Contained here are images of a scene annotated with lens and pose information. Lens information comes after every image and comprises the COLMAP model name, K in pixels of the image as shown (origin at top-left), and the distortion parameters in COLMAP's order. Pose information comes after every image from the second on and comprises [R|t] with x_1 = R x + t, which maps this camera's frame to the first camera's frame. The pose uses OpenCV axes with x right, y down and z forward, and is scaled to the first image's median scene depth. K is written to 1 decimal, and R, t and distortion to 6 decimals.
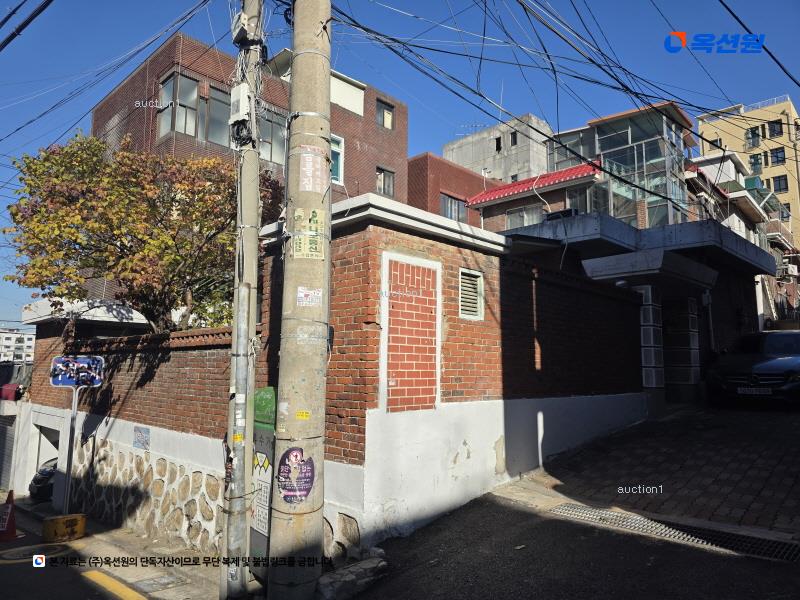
lens RADIAL K [[551.2, 0, 400.0], [0, 551.2, 300.0], [0, 0, 1]] dist [0.038534, -0.001672]
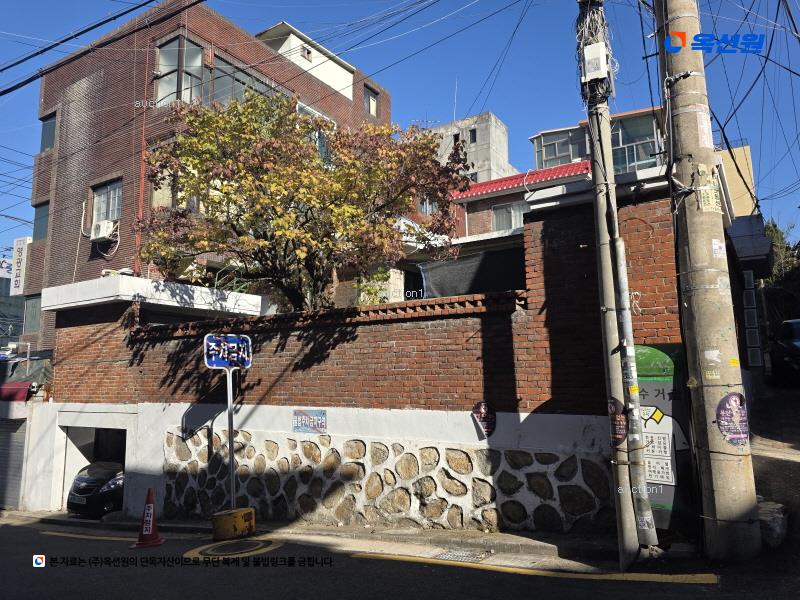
lens RADIAL K [[582.5, 0, 400.0], [0, 582.5, 300.0], [0, 0, 1]] dist [0.034519, -0.001021]
pose [[0.982912, 0.007614, 0.183916, -0.363621], [-0.005823, 0.999930, -0.010278, 0.039405], [-0.183982, 0.009032, 0.982888, 0.011769]]
